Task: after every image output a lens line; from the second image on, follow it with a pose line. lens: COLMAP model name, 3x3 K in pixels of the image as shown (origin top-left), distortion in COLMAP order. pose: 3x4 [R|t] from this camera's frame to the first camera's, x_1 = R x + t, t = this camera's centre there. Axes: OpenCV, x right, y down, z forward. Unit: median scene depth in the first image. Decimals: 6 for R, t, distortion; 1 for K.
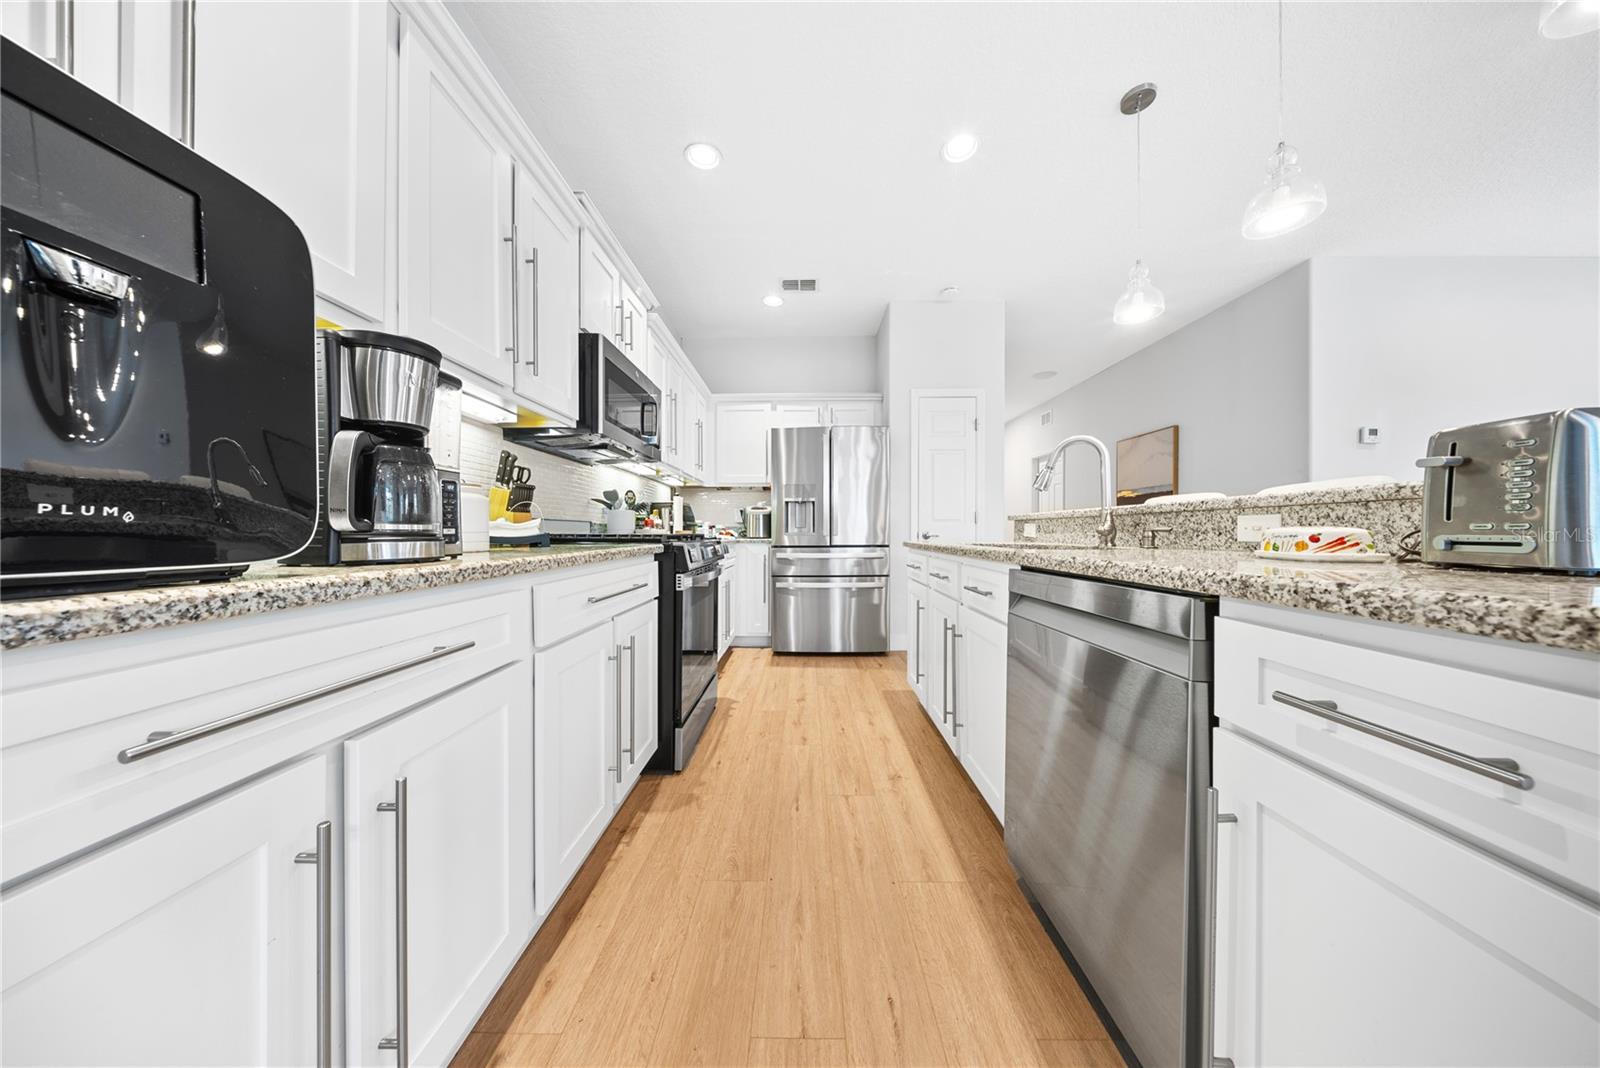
lens RADIAL K [[471.1, 0, 796.4], [0, 471.1, 532.4], [0, 0, 1]] dist [0.007953, -0.003176]
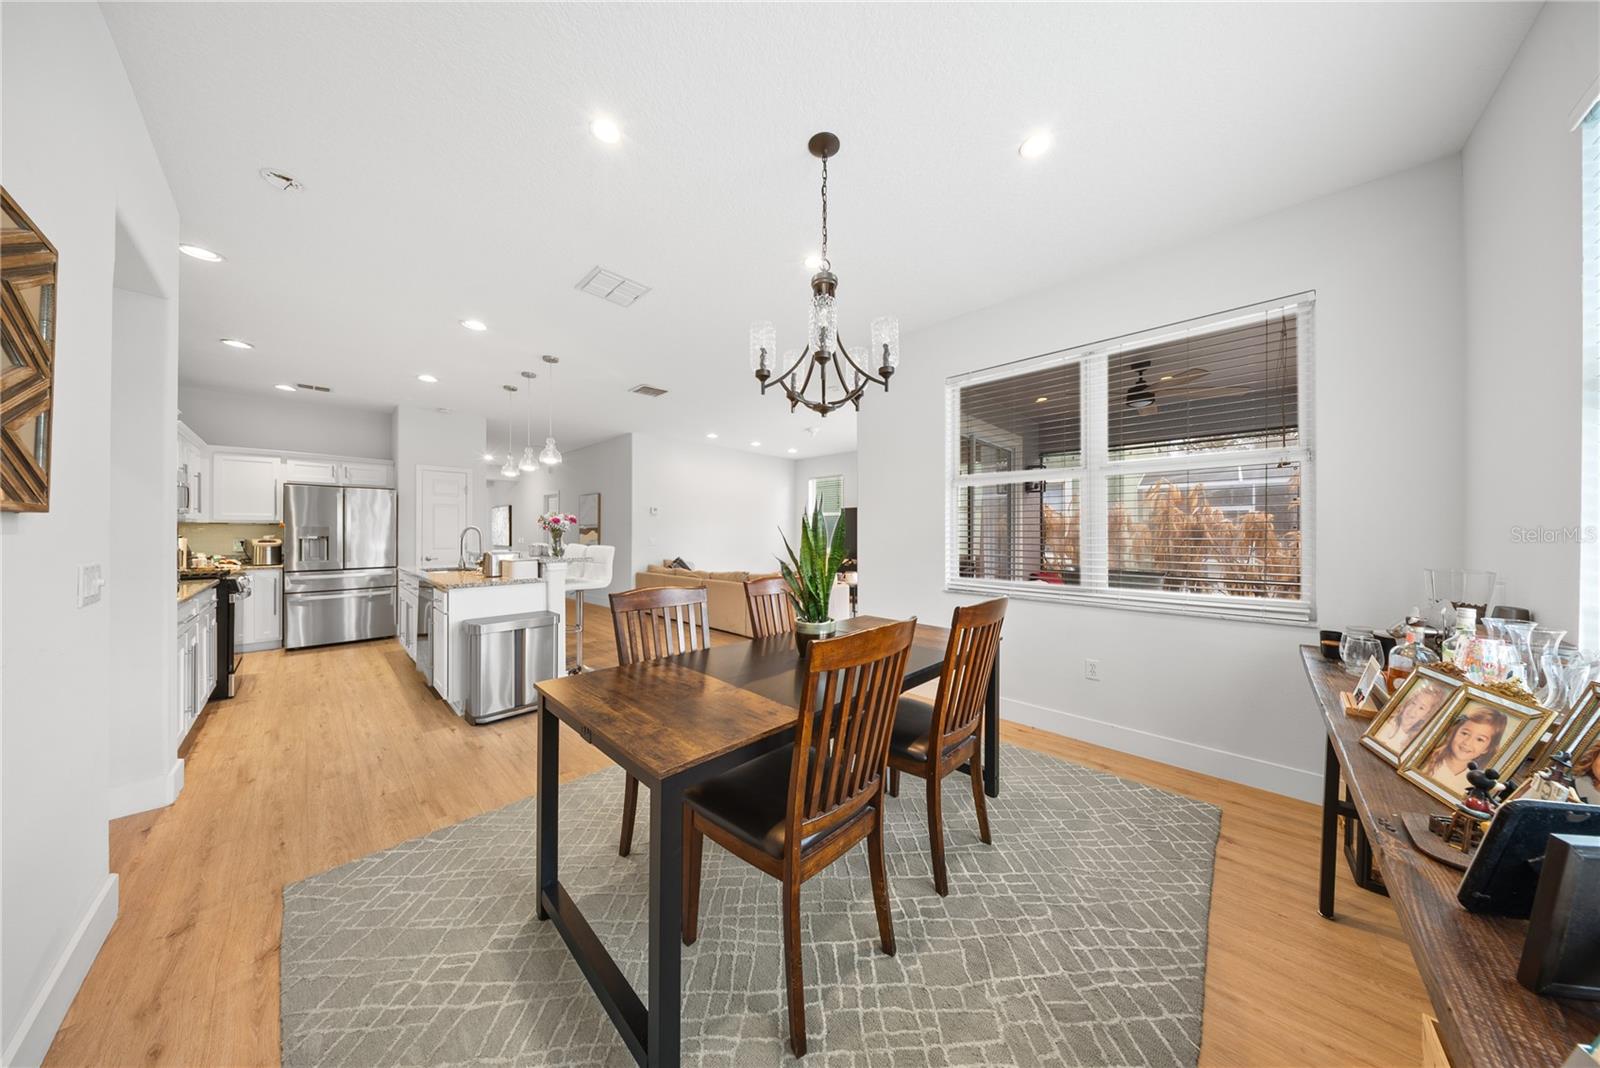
lens RADIAL K [[471.1, 0, 796.4], [0, 471.1, 532.4], [0, 0, 1]] dist [0.007953, -0.003176]
pose [[0.680340, -0.000541, 0.732896, -0.044730], [0.000354, 1.000000, 0.000411, -0.077901], [-0.732897, -0.000020, 0.680340, -0.944821]]
